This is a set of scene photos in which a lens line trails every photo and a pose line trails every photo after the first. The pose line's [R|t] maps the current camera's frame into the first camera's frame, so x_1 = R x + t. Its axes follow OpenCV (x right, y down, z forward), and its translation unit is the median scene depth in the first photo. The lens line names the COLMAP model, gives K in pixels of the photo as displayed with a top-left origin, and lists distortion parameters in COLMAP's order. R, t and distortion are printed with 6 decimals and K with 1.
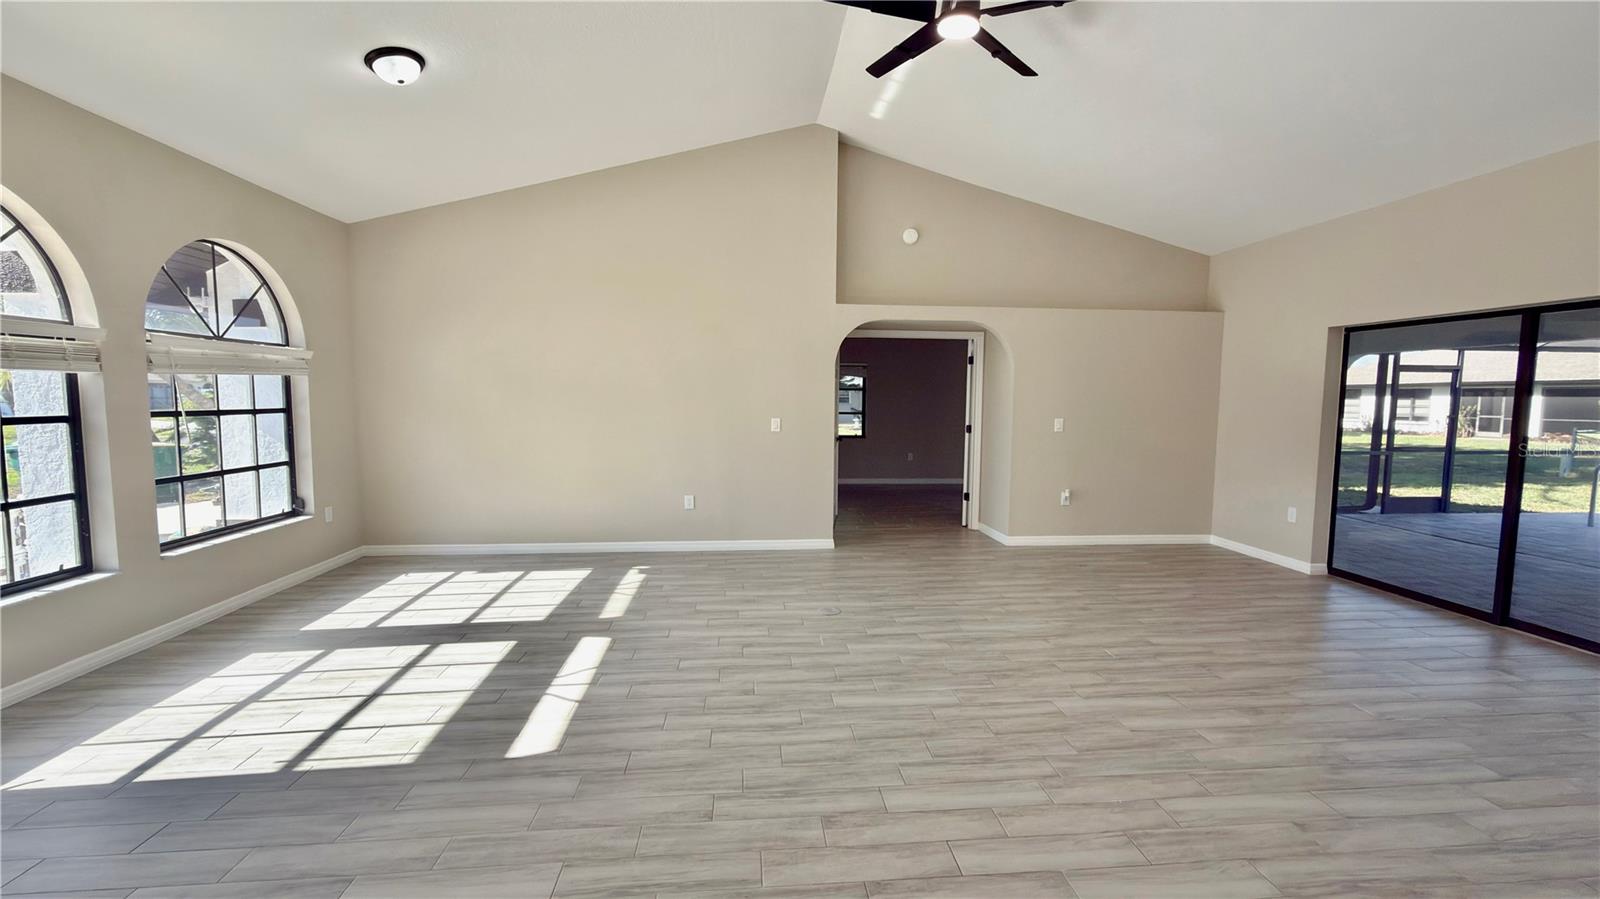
lens RADIAL K [[637.0, 0, 800.0], [0, 637.0, 449.5], [0, 0, 1]] dist [0.001223, -0.000303]
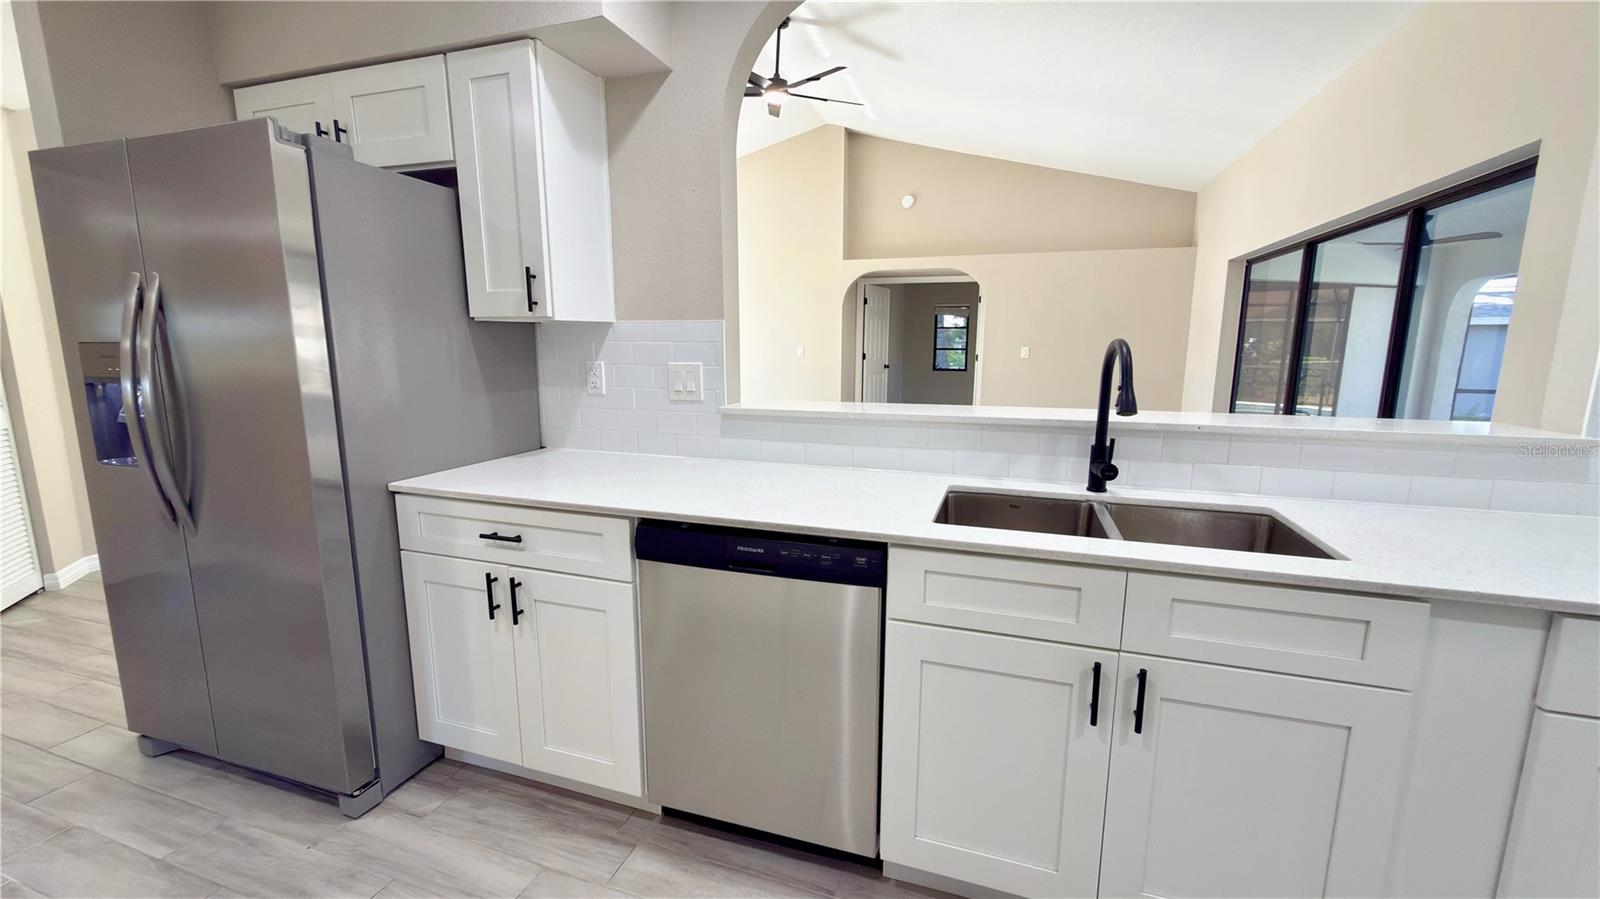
lens RADIAL K [[637.0, 0, 800.0], [0, 637.0, 449.5], [0, 0, 1]] dist [0.001223, -0.000303]
pose [[0.913992, 0.062846, -0.400835, 0.777161], [-0.029216, 0.995561, 0.089471, 0.071501], [0.404678, -0.070065, 0.911771, -0.409137]]
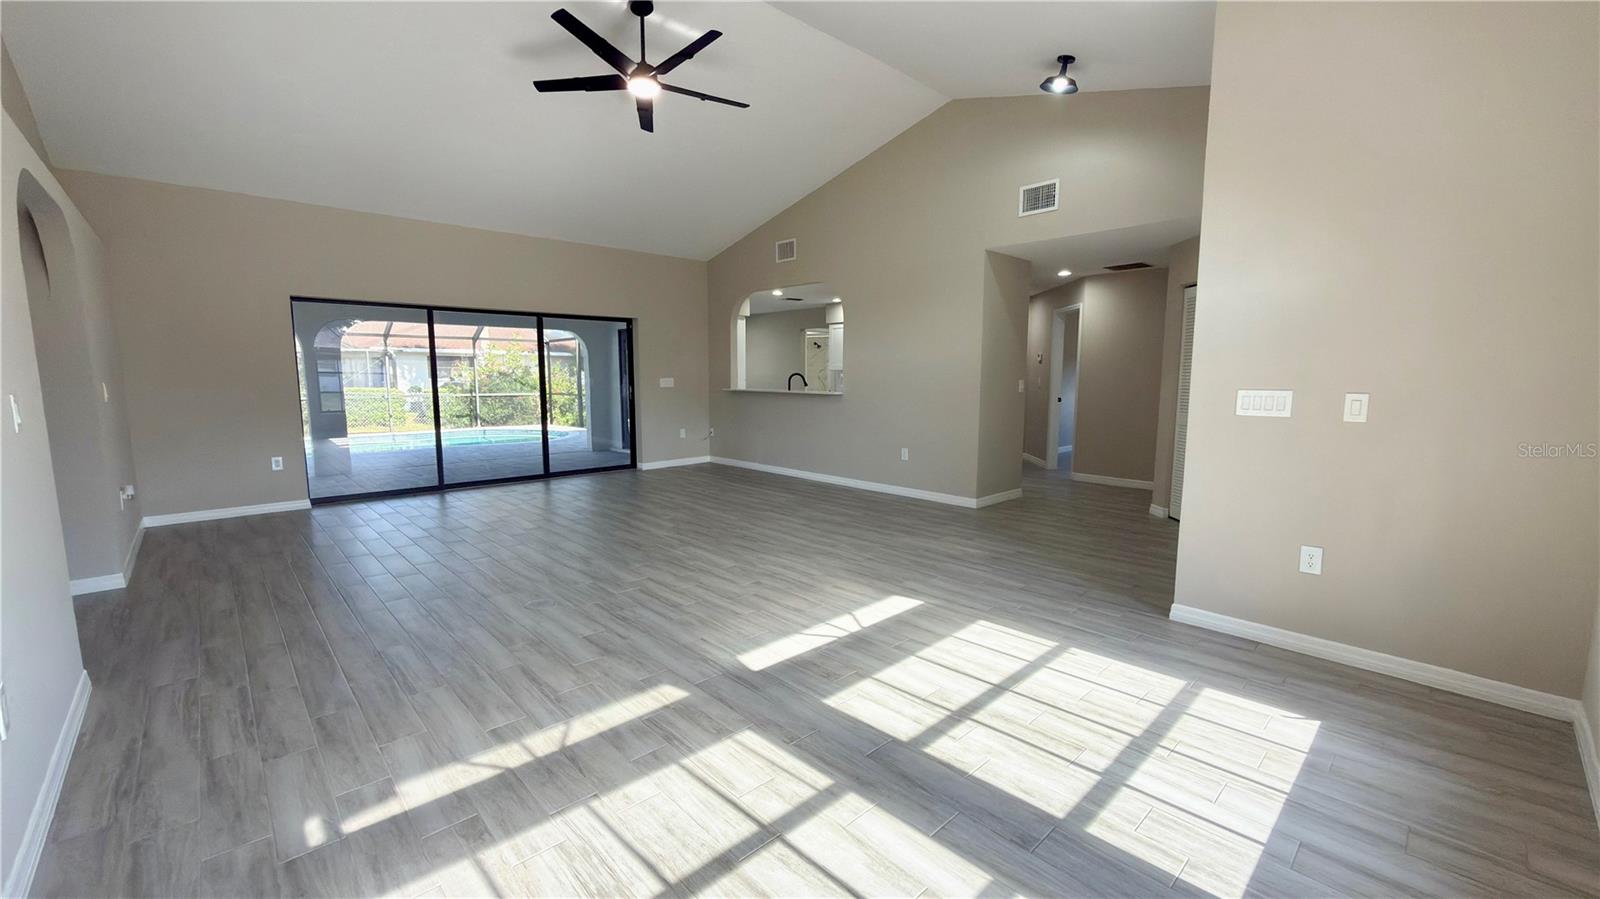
lens RADIAL K [[649.0, 0, 802.4], [0, 649.0, 444.4], [0, 0, 1]] dist [0.017557, -0.000043]
pose [[-0.616444, -0.095788, 0.781550, -0.878868], [0.056503, 0.984633, 0.165245, -0.083440], [-0.785369, 0.146024, -0.601559, 1.290230]]
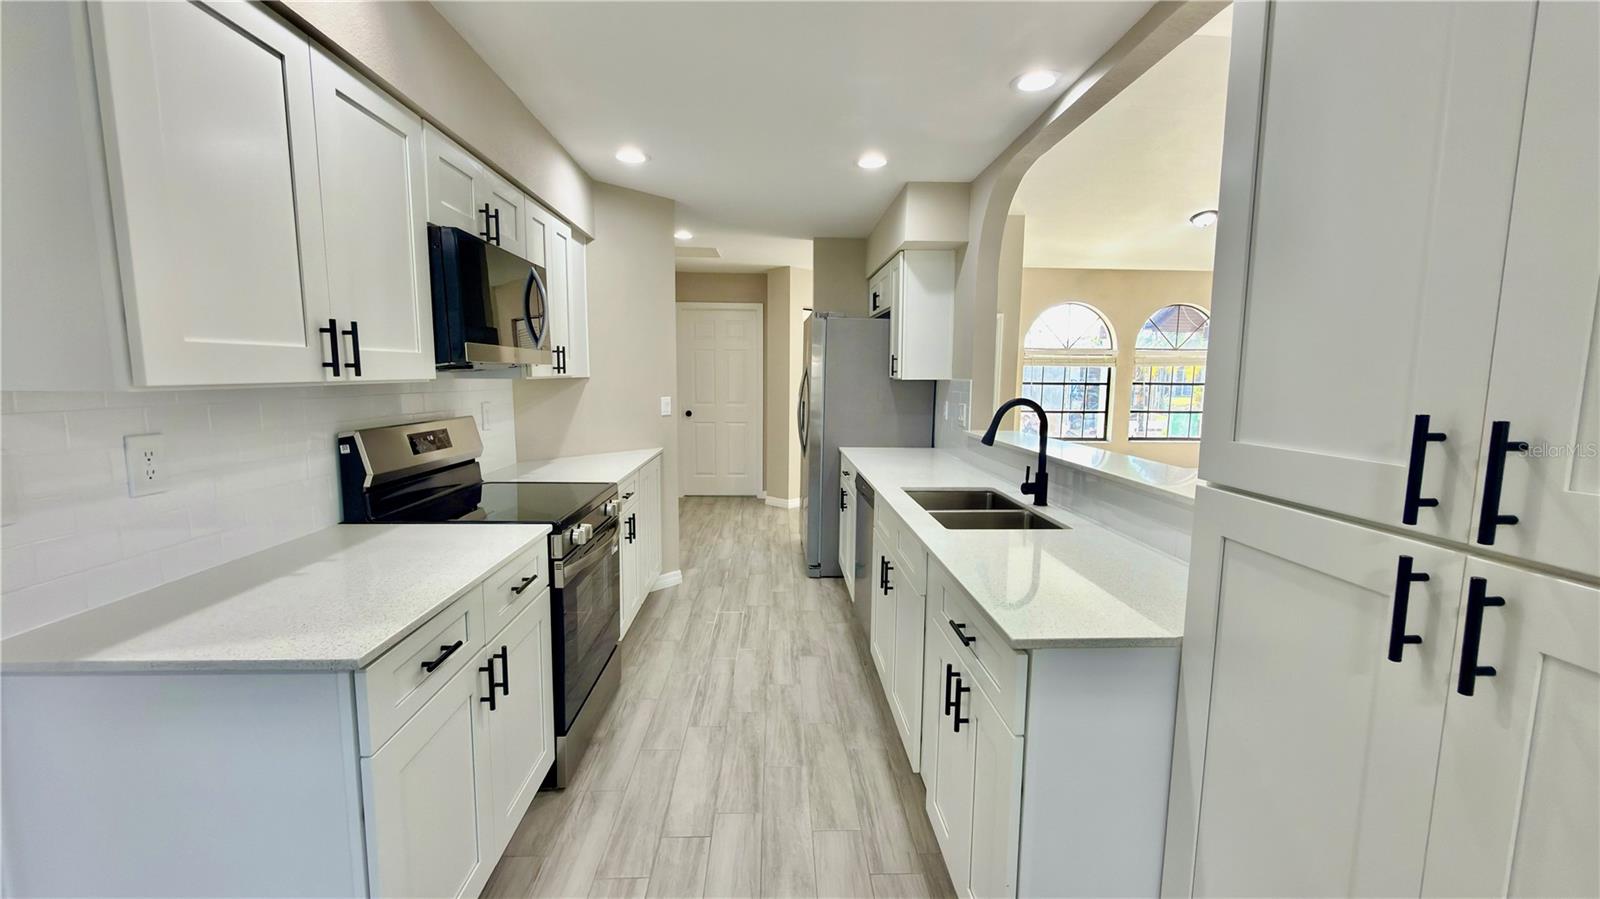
lens RADIAL K [[637.0, 0, 800.0], [0, 637.0, 449.5], [0, 0, 1]] dist [0.001223, -0.000303]
pose [[-0.047229, 0.108678, -0.992954, 1.382081], [-0.090301, 0.989529, 0.112598, 0.033638], [0.994794, 0.094982, -0.036921, -0.155066]]
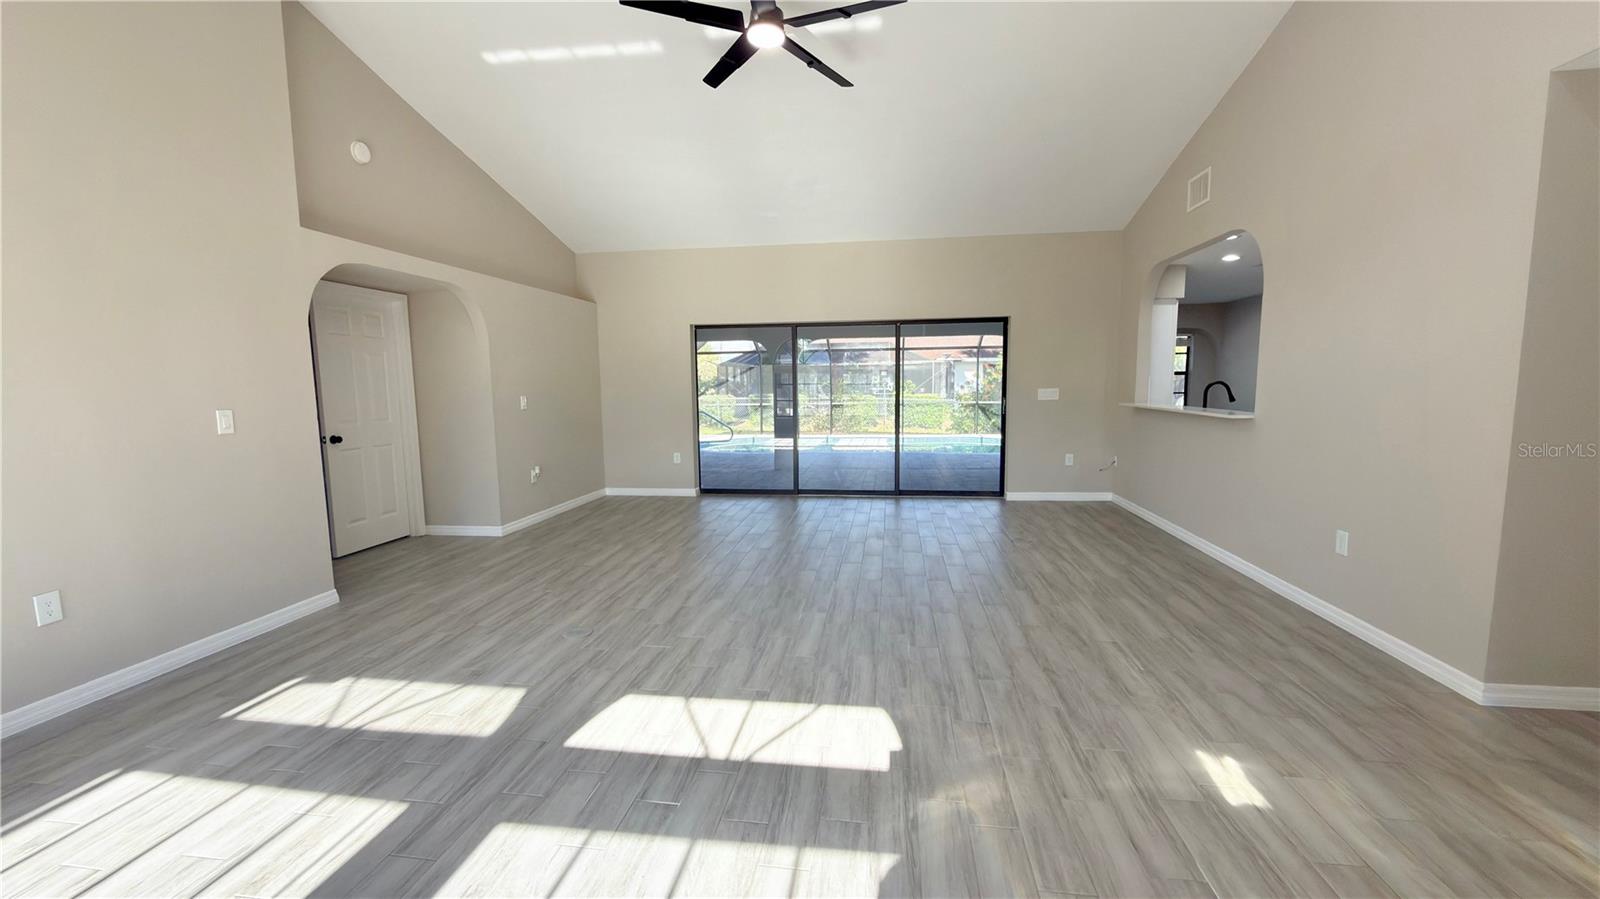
lens RADIAL K [[643.0, 0, 792.9], [0, 643.0, 449.4], [0, 0, 1]] dist [0.002030, 0.000011]
pose [[0.238200, -0.113353, 0.964579, -0.697174], [0.093934, 0.991198, 0.093285, -0.031071], [-0.966663, 0.068386, 0.246751, 0.546495]]
